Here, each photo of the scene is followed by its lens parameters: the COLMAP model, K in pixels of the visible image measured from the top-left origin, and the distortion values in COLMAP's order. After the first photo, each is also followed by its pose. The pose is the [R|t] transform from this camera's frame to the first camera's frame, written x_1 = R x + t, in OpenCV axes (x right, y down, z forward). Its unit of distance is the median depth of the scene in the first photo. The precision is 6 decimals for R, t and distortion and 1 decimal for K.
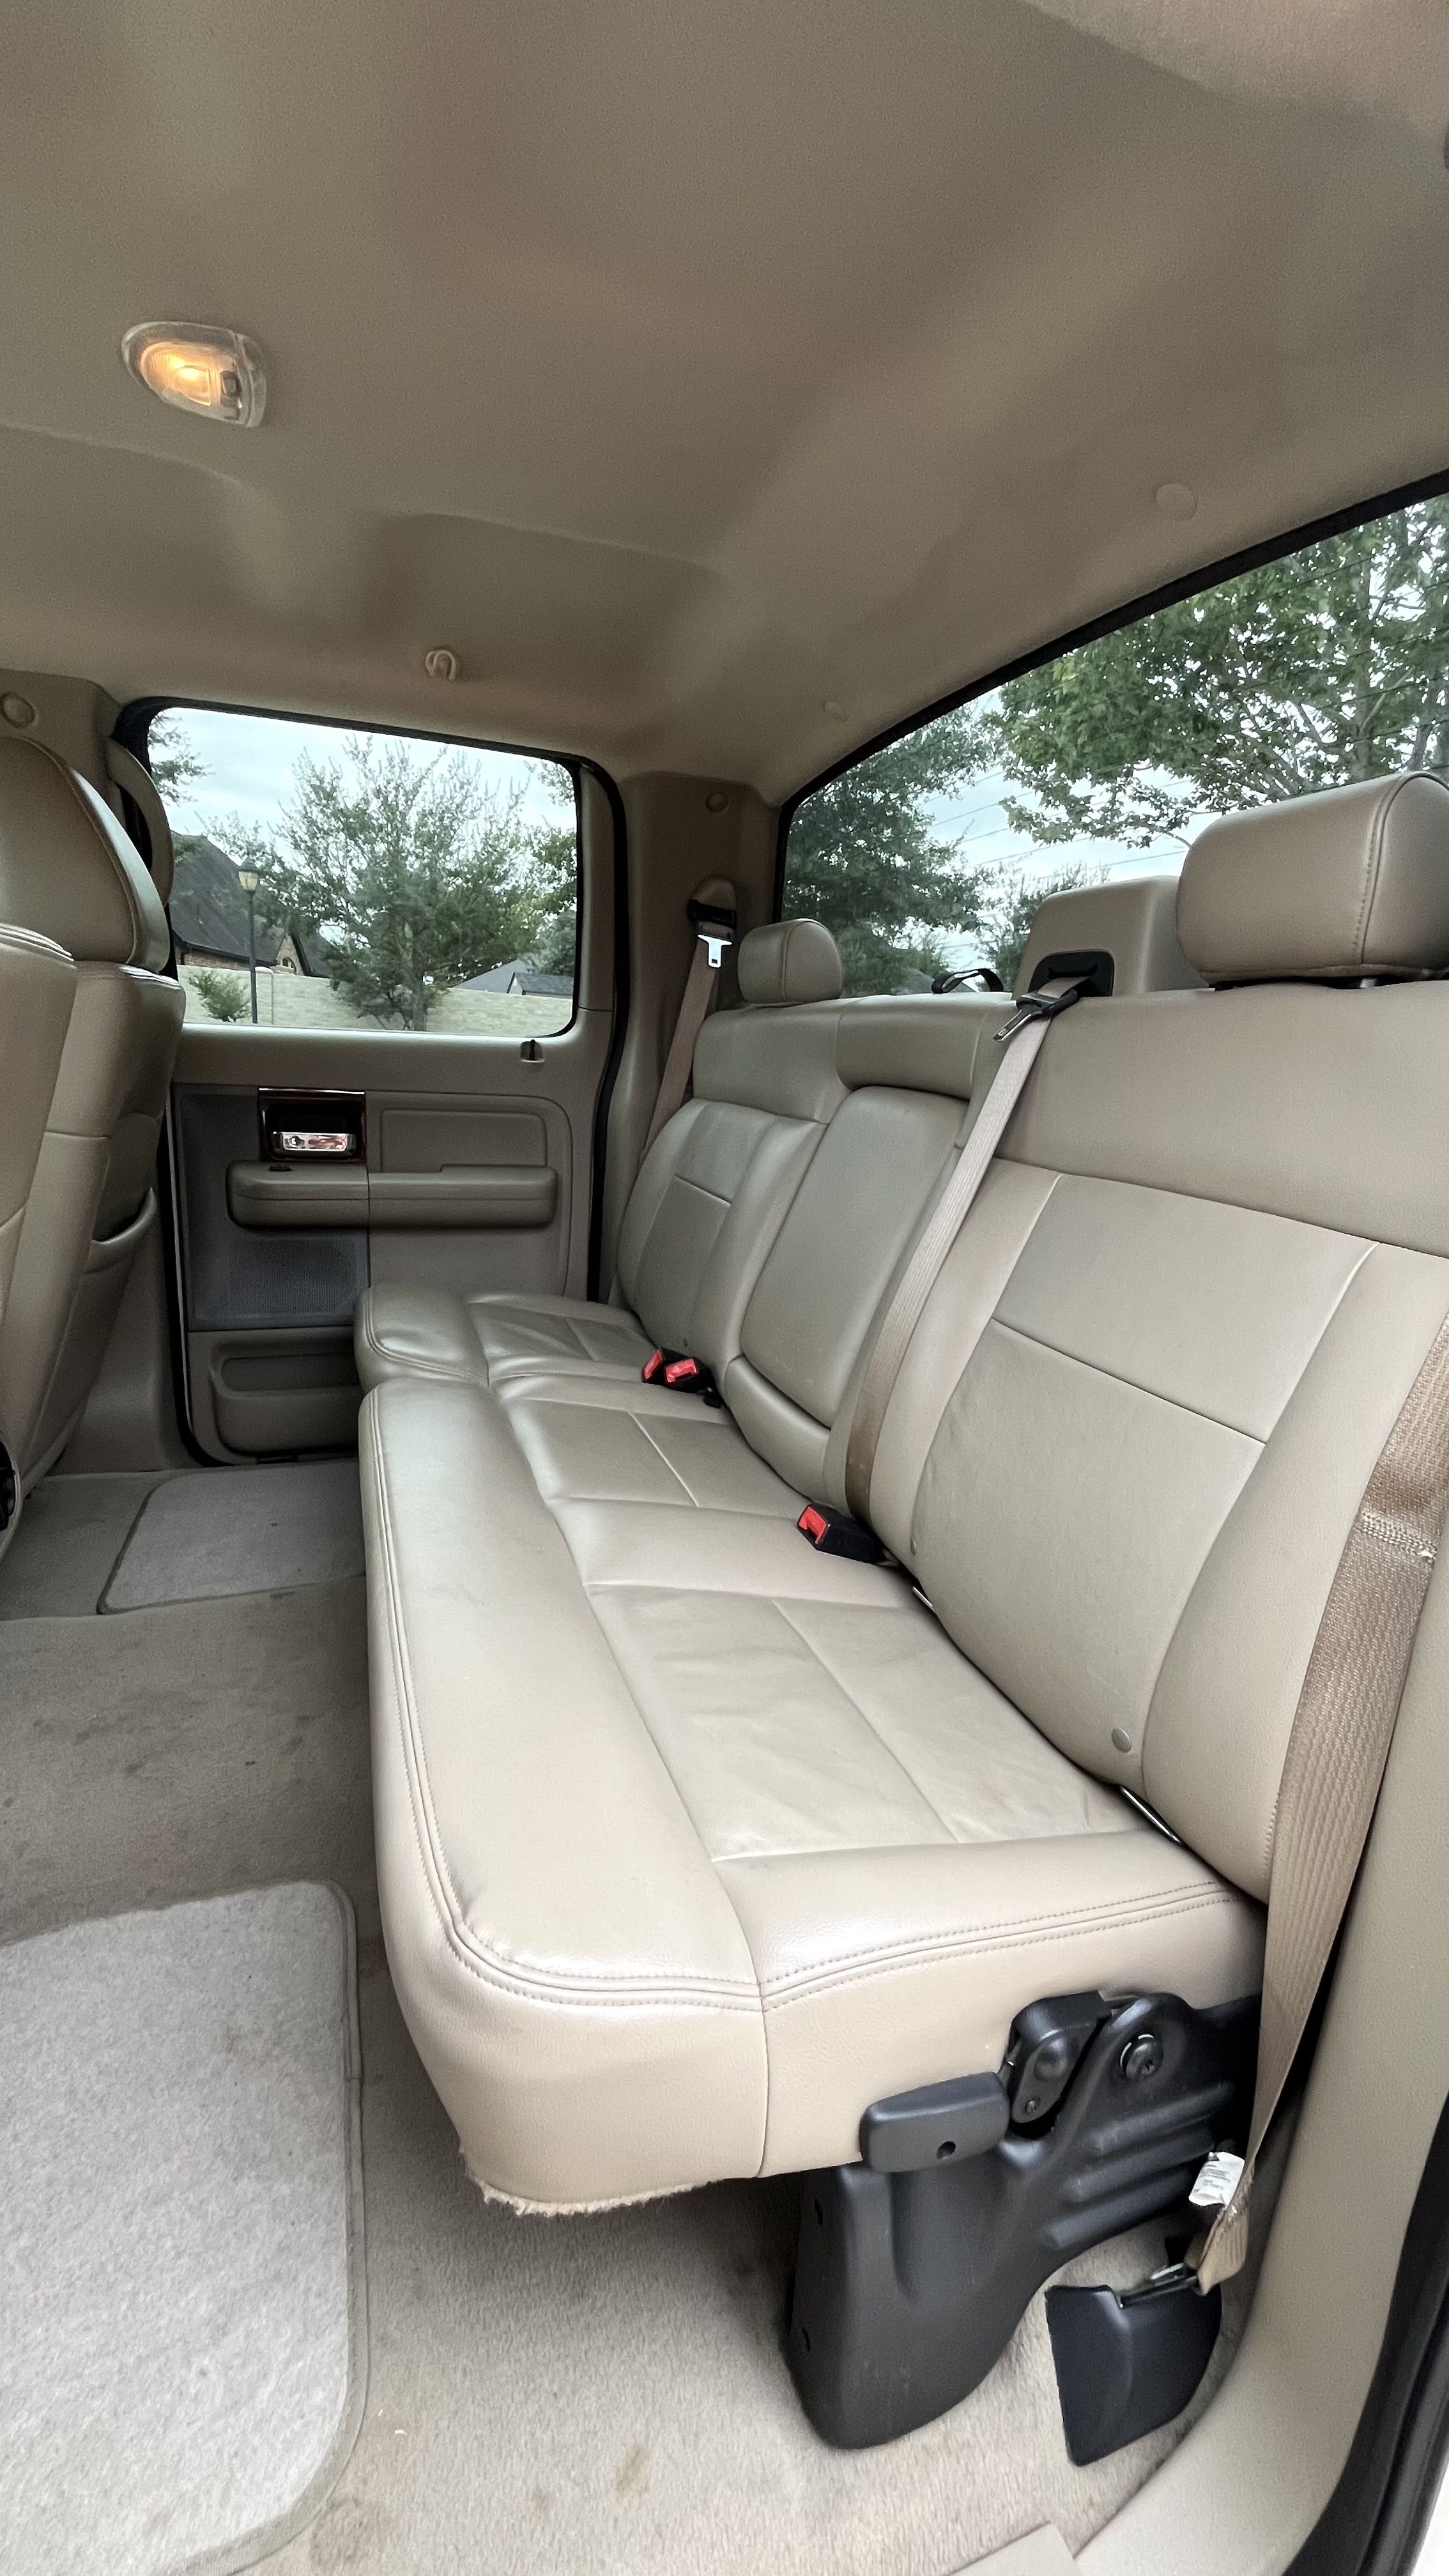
lens RADIAL K [[1043.0, 0, 720.2], [0, 1043.0, 1282.9], [0, 0, 1]] dist [-0.004192, 0.000763]
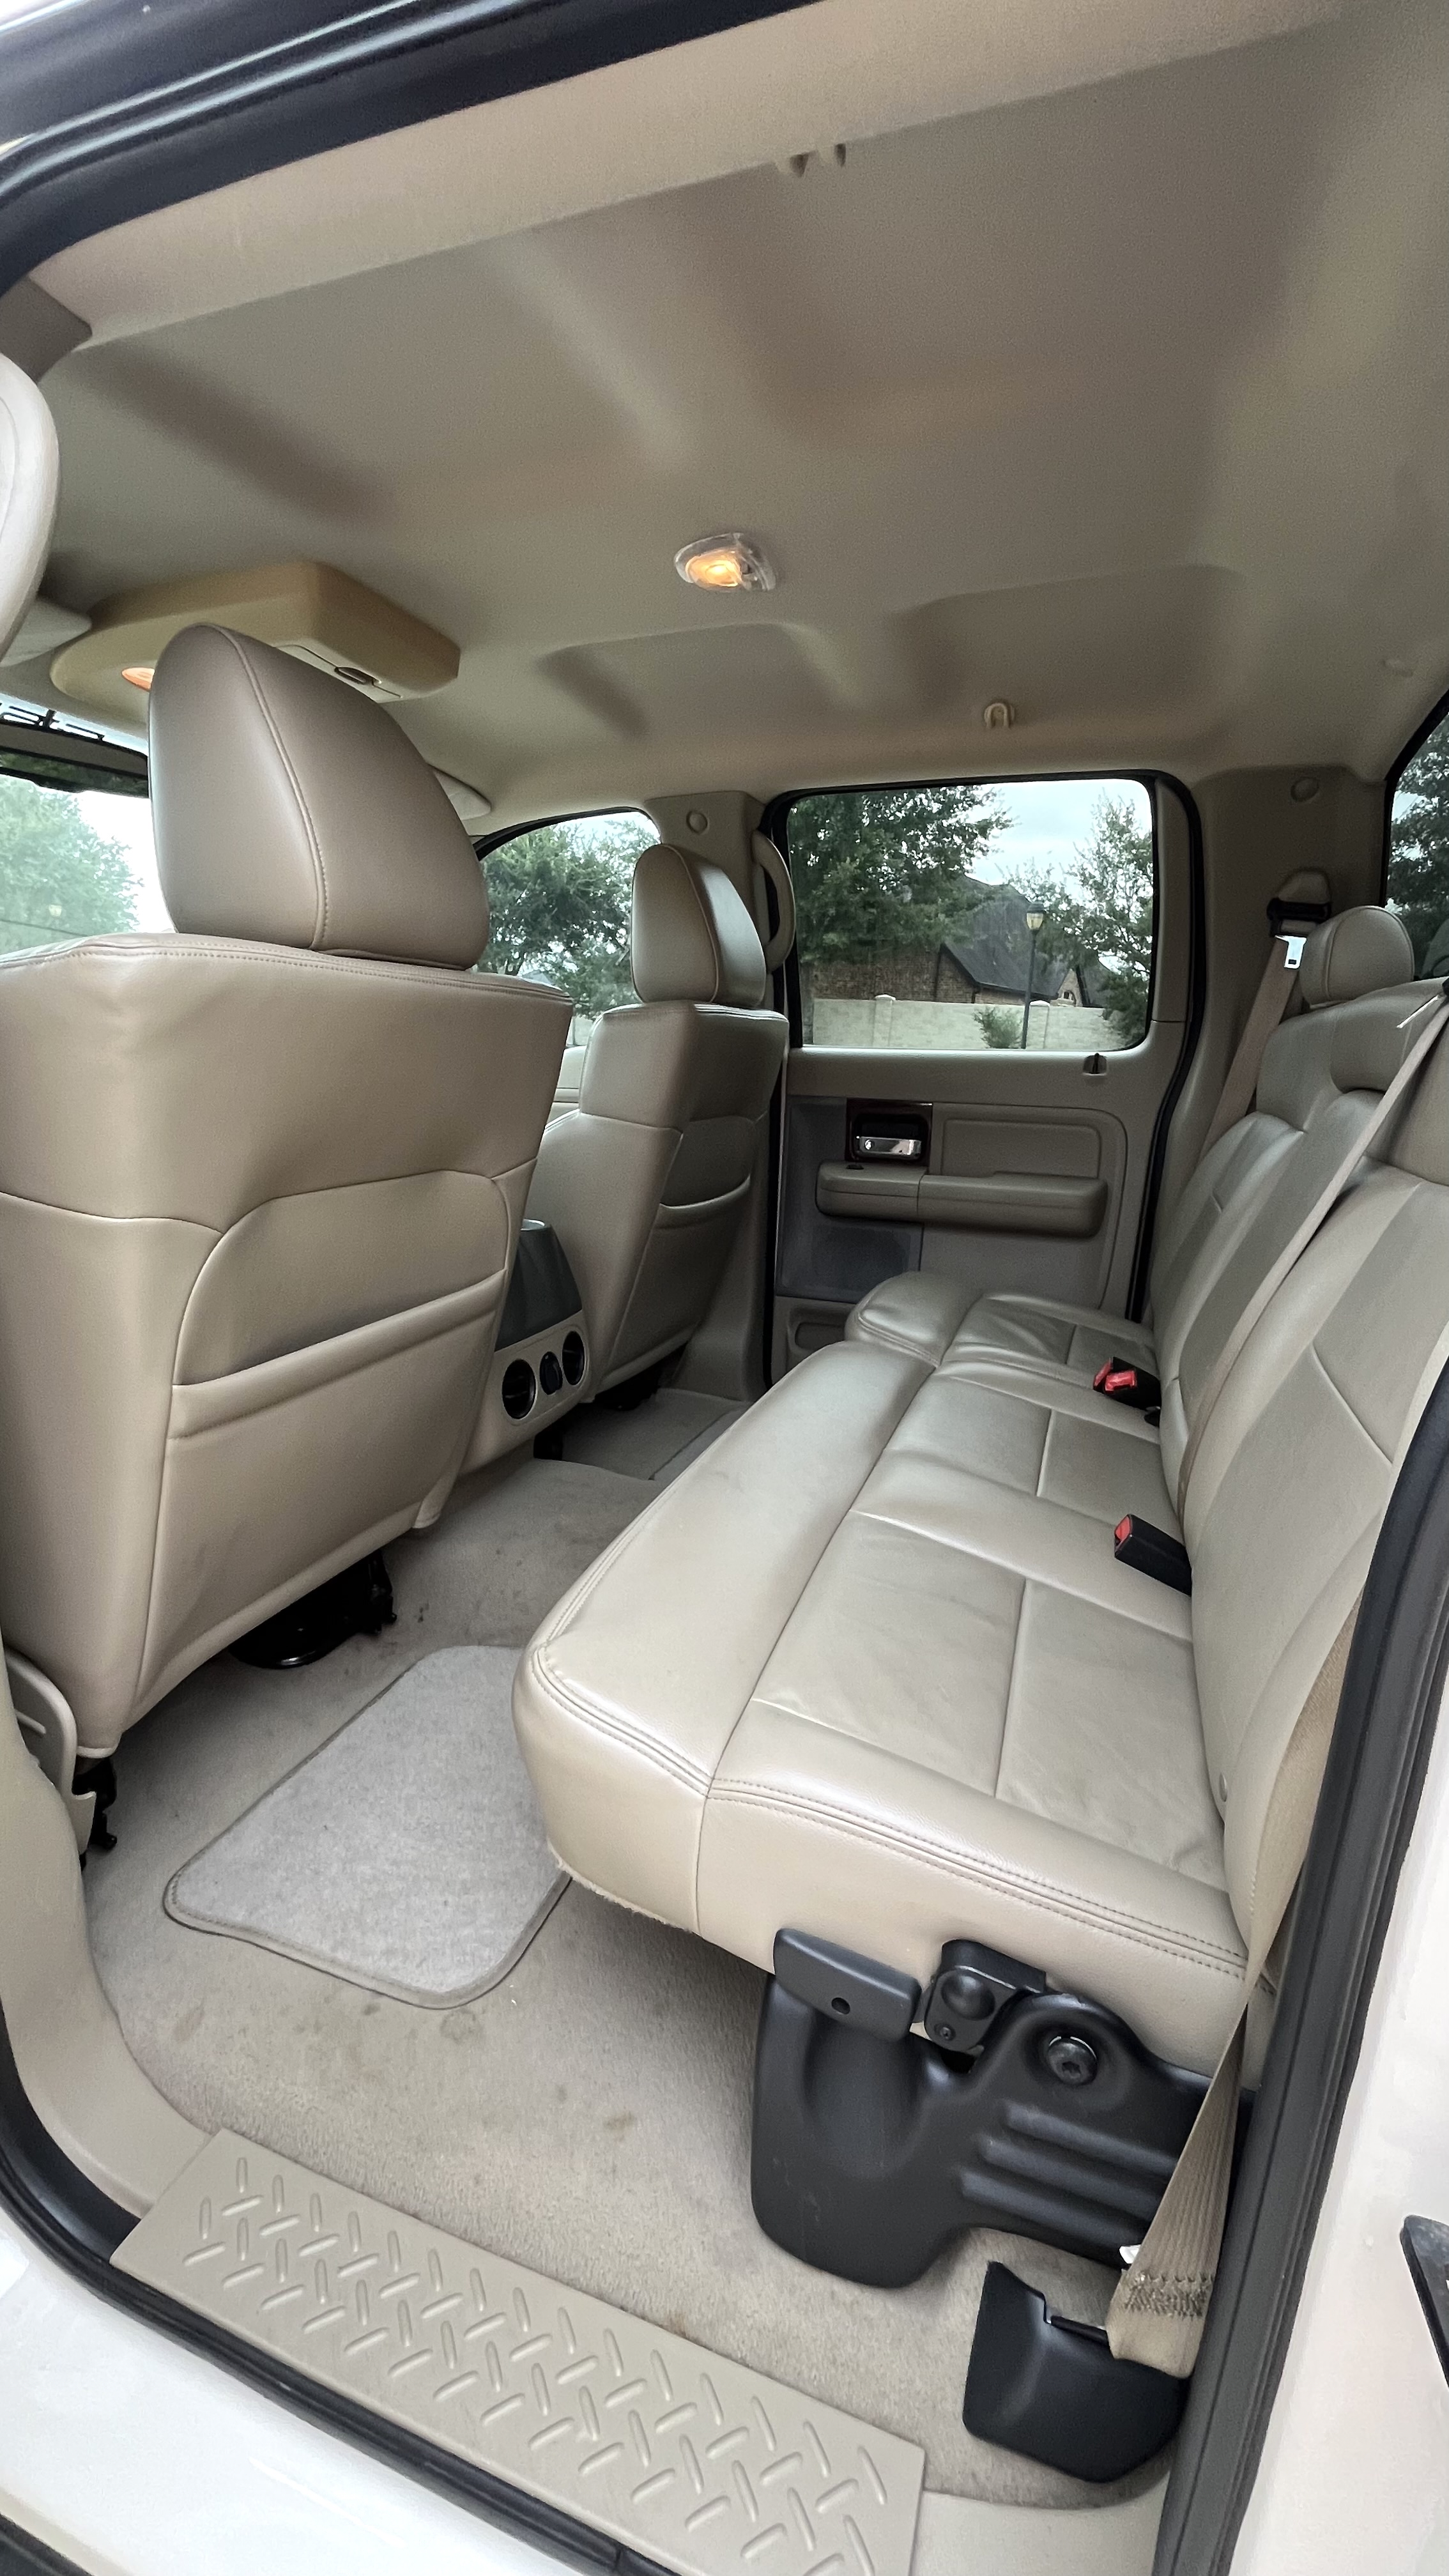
lens RADIAL K [[1043.0, 0, 728.6], [0, 1043.0, 1283.5], [0, 0, 1]] dist [-0.004192, 0.000763]
pose [[0.768672, 0.111689, -0.629817, 0.228801], [-0.128159, 0.991563, 0.019425, 0.016768], [0.626673, 0.065785, 0.776501, 0.000056]]
